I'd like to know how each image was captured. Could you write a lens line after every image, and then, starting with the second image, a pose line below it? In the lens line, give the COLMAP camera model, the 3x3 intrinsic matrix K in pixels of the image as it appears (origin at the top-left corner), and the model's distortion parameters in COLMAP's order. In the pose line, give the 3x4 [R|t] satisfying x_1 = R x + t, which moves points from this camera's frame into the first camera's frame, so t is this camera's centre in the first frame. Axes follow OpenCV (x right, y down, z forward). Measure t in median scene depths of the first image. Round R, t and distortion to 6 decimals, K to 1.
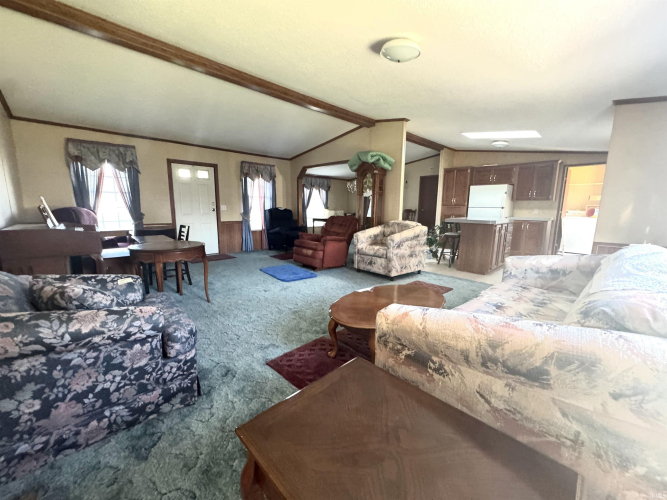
lens RADIAL K [[266.6, 0, 333.5], [0, 266.6, 250.0], [0, 0, 1]] dist [-0.001937, -0.000021]
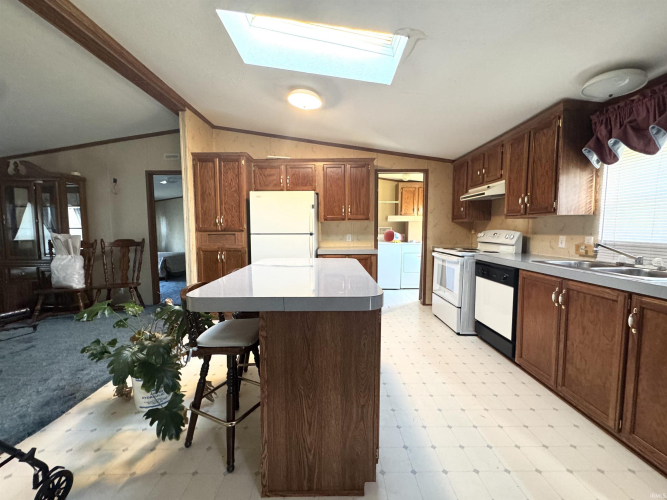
lens RADIAL K [[266.6, 0, 333.5], [0, 266.6, 250.0], [0, 0, 1]] dist [-0.001937, -0.000021]
pose [[0.689831, -0.067865, 0.720783, 0.289206], [0.127717, 0.991390, -0.028890, -0.110545], [-0.712616, 0.111985, 0.692559, 0.629774]]
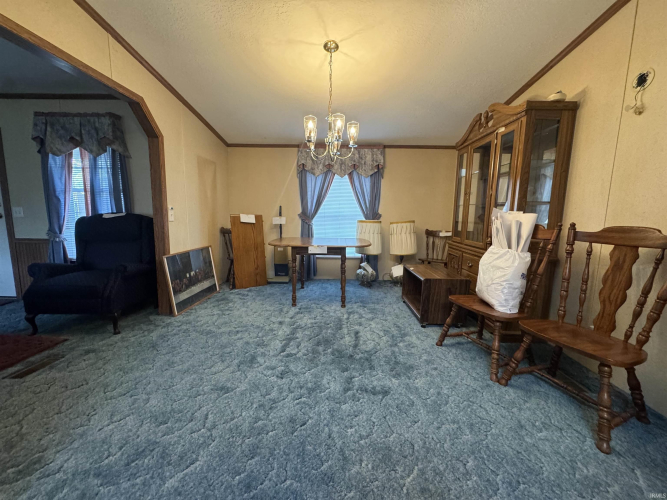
lens RADIAL K [[266.6, 0, 333.5], [0, 266.6, 250.0], [0, 0, 1]] dist [-0.001937, -0.000021]
pose [[0.704379, 0.092967, -0.703710, 0.393584], [-0.121235, 0.992576, 0.009779, -0.169230], [0.699394, 0.078426, 0.710420, 1.091501]]
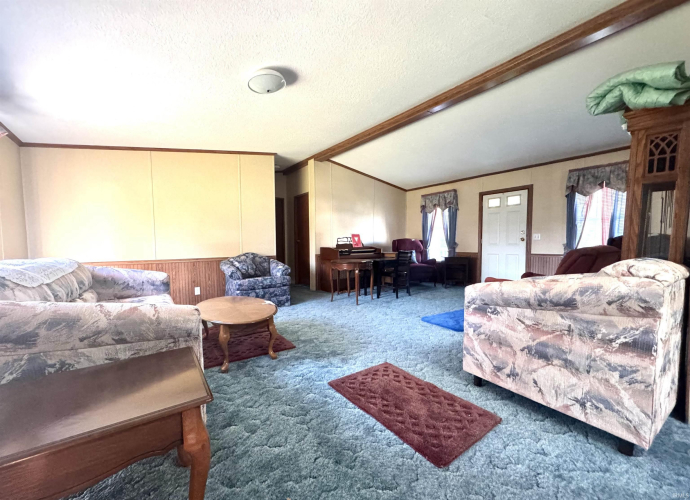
lens RADIAL K [[284.1, 0, 347.7], [0, 284.1, 258.8], [0, 0, 1]] dist [-0.000730, -0.000106]
pose [[-0.126429, 0.046976, -0.990863, 0.508677], [-0.152714, 0.986049, 0.066233, -0.066006], [0.980150, 0.159692, -0.117491, 0.572882]]
